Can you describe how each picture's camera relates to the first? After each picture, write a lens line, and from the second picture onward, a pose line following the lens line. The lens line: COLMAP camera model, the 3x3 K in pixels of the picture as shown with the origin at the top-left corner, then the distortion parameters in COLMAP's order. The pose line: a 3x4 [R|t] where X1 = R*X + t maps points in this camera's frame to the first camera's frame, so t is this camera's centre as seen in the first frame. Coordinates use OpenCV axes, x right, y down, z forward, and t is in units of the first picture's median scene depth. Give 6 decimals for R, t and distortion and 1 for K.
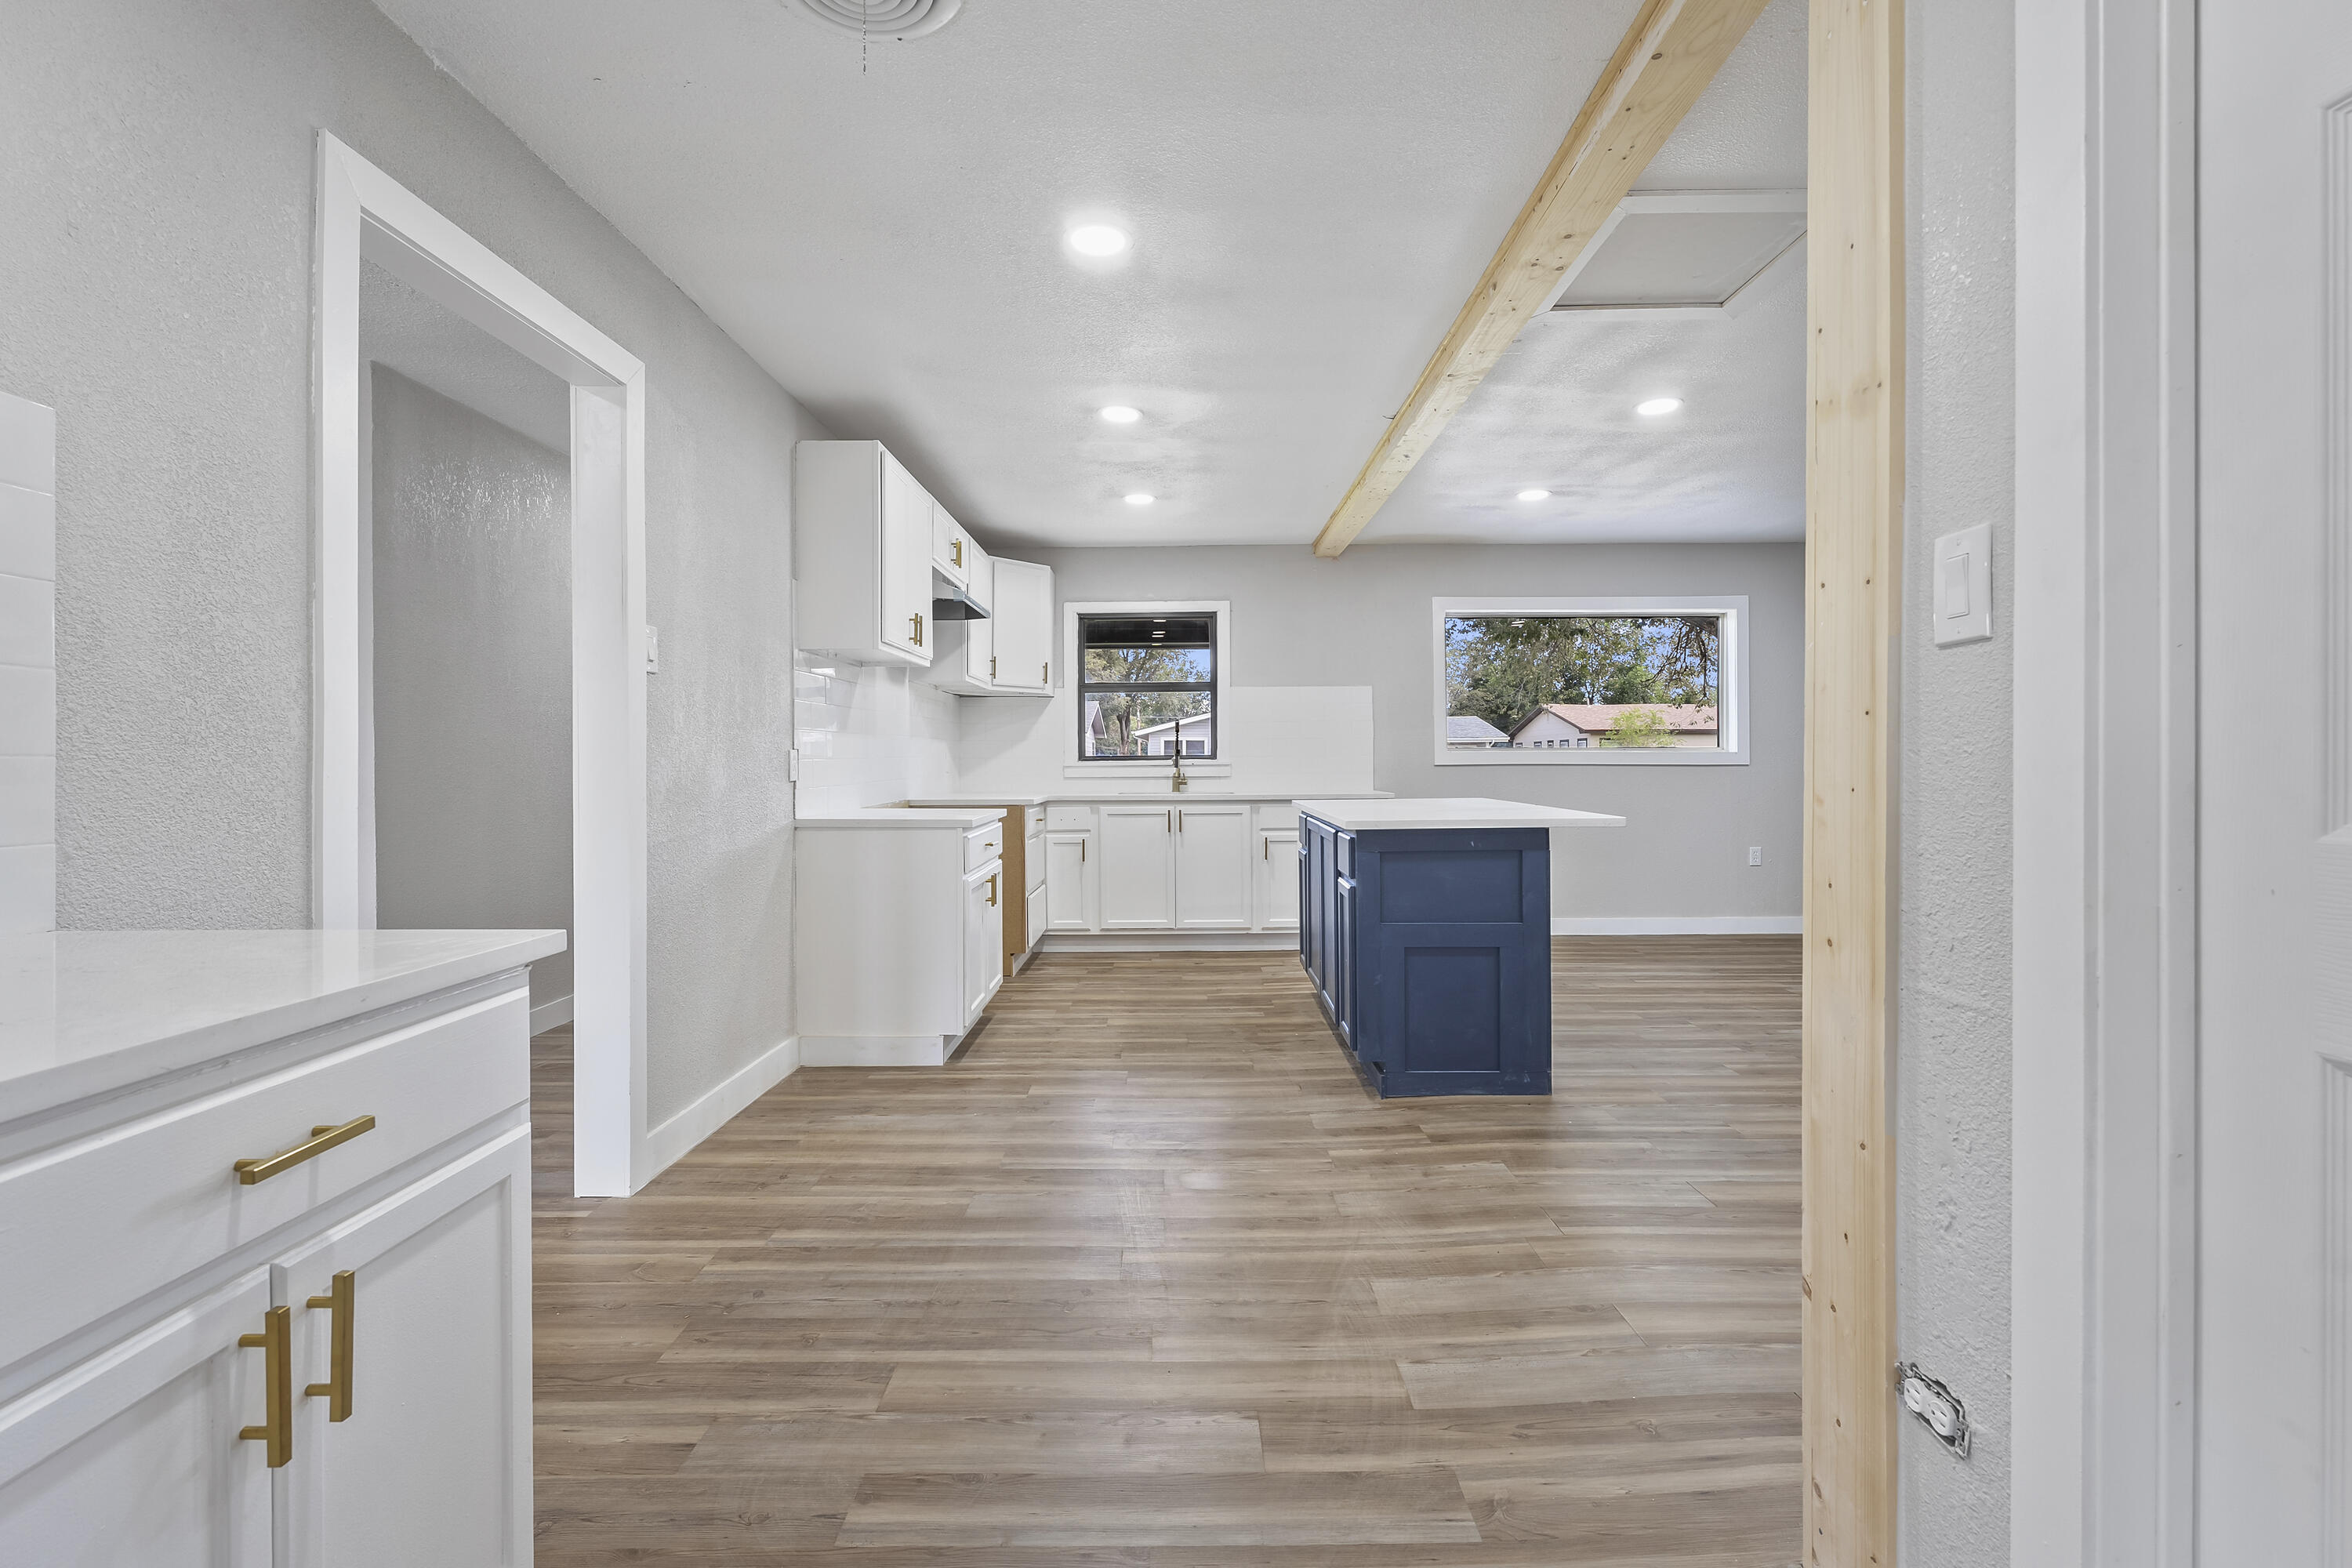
lens RADIAL K [[1046.2, 0, 1178.0], [0, 1046.2, 763.4], [0, 0, 1]] dist [-0.002666, 0.000225]
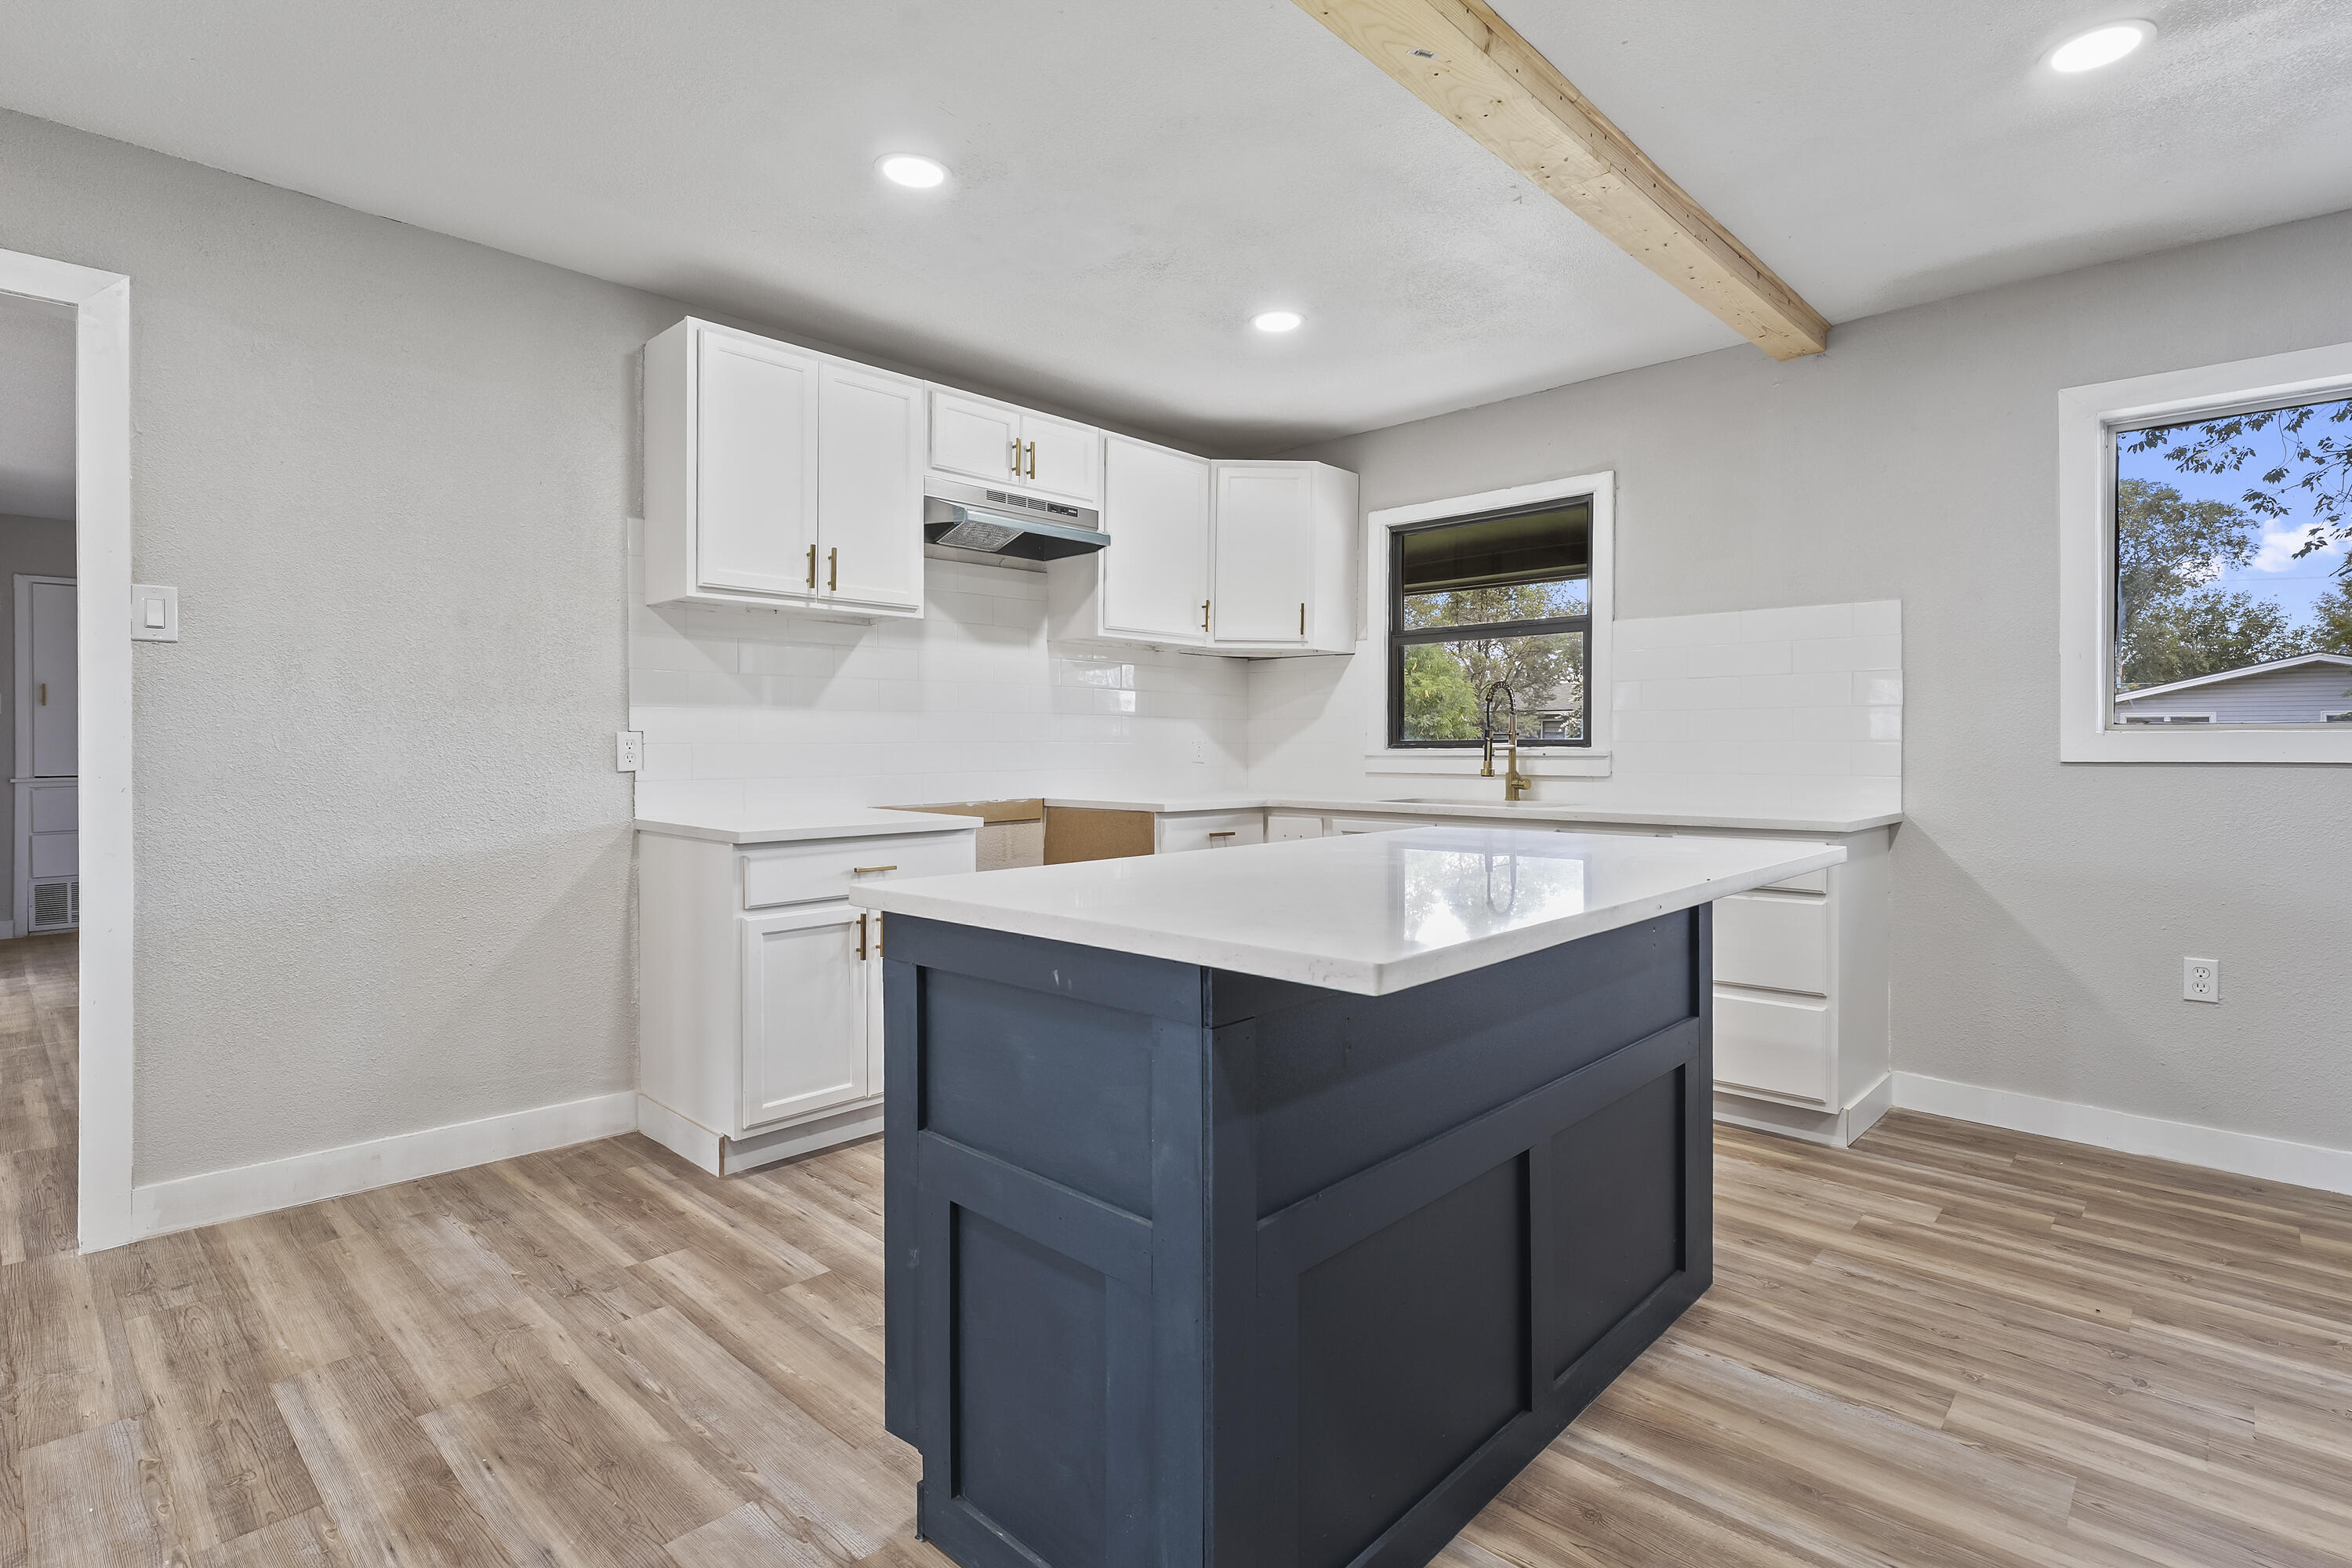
lens RADIAL K [[1130.7, 0, 1165.3], [0, 1130.7, 765.3], [0, 0, 1]] dist [-0.002151, 0.000456]
pose [[0.728353, 0.016069, -0.685014, 0.353178], [-0.006267, 0.999839, 0.016791, -0.003170], [0.685174, -0.007937, 0.728336, 0.444418]]
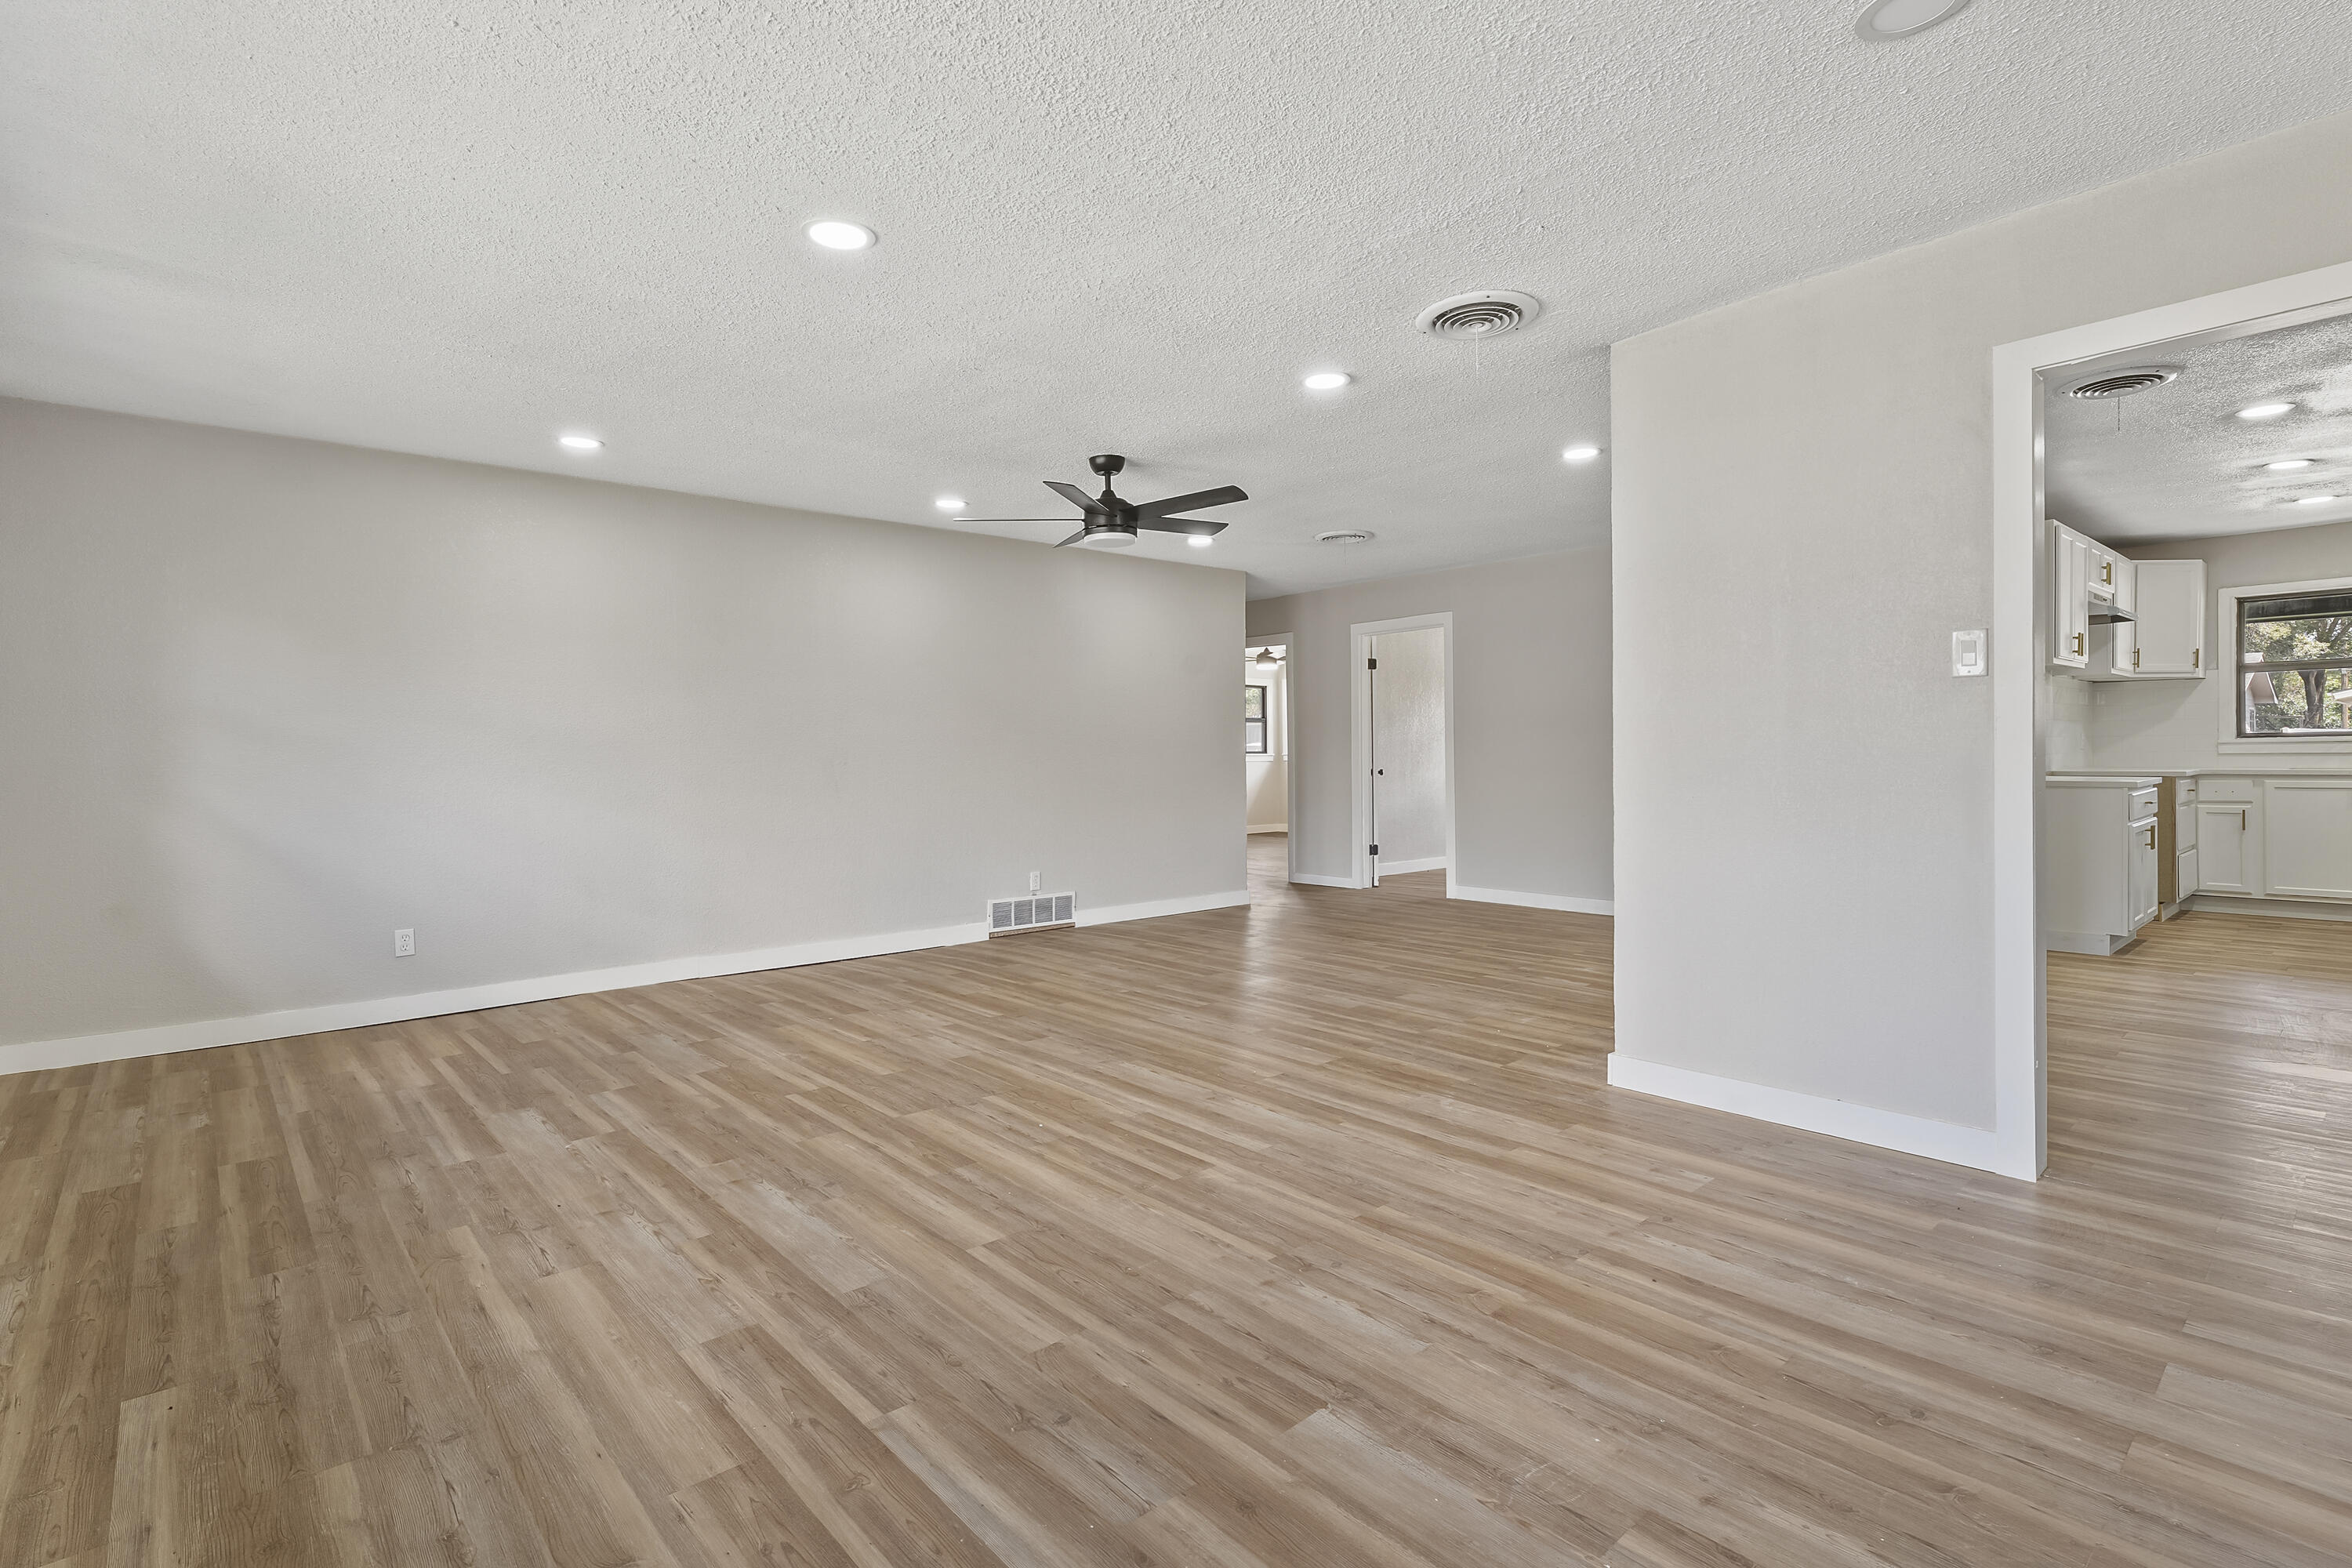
lens RADIAL K [[1130.7, 0, 1156.0], [0, 1130.7, 768.9], [0, 0, 1]] dist [-0.002151, 0.000456]
pose [[0.659790, 0.006720, -0.751420, 0.048113], [0.009455, 0.999807, 0.017243, -0.001355], [0.751391, -0.018482, 0.659599, -0.664239]]
